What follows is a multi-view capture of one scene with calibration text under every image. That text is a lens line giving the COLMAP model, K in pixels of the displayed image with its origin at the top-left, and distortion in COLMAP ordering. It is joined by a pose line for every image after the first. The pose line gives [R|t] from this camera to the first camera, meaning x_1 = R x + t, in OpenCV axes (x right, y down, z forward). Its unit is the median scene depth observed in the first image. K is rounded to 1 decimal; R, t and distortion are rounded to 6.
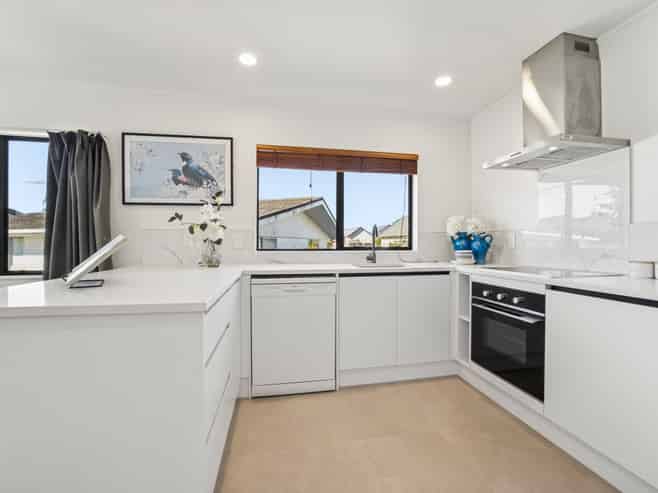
lens RADIAL K [[282.1, 0, 329.0], [0, 282.1, 246.5], [0, 0, 1]] dist [-0.046499, 0.014678]
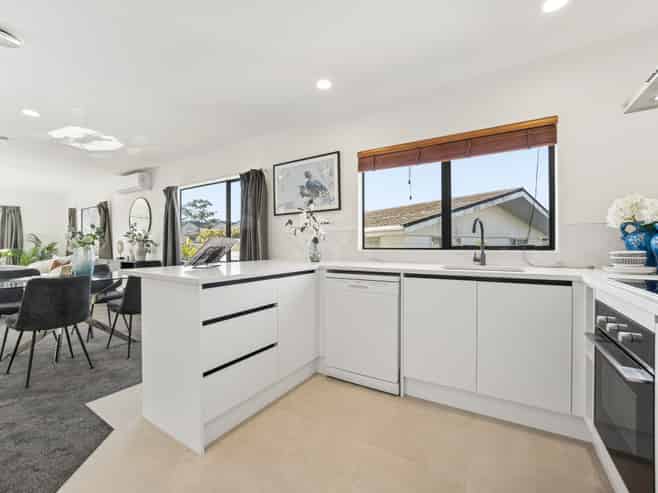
lens RADIAL K [[282.1, 0, 329.0], [0, 282.1, 246.5], [0, 0, 1]] dist [-0.046499, 0.014678]
pose [[0.739290, 0.000339, -0.673387, 0.417745], [-0.003647, 0.999987, -0.003501, 0.009522], [0.673378, 0.005044, 0.739281, 0.117997]]
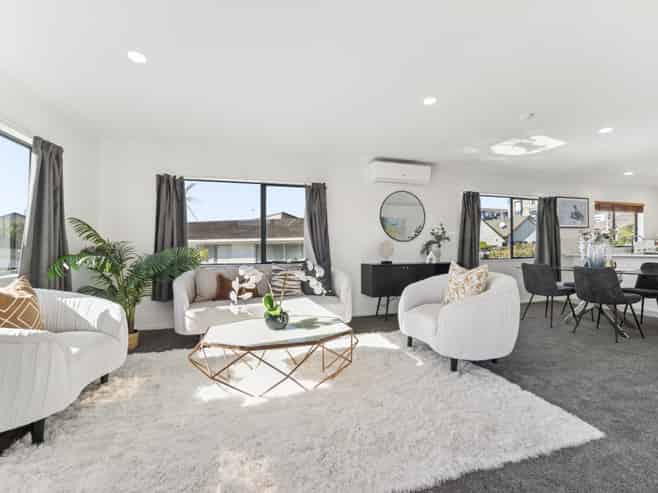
lens RADIAL K [[255.1, 0, 329.0], [0, 255.1, 246.5], [0, 0, 1]] dist [-0.031210, 0.000106]
pose [[0.999600, -0.006945, 0.027421, -2.565797], [0.007675, 0.999617, -0.026592, 0.038251], [-0.027226, 0.026792, 0.999270, -0.943043]]
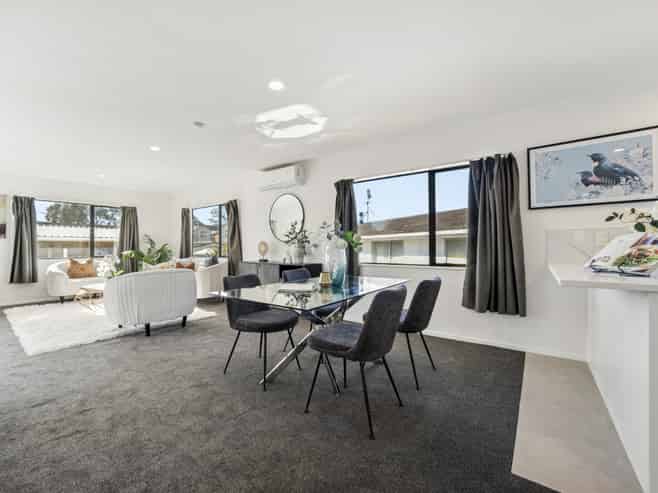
lens RADIAL K [[282.1, 0, 329.0], [0, 282.1, 246.5], [0, 0, 1]] dist [-0.046499, 0.014678]
pose [[0.675839, -0.003979, -0.737038, -0.443154], [-0.000449, 0.999983, -0.005810, 0.010568], [0.737049, 0.004257, 0.675826, -0.399393]]
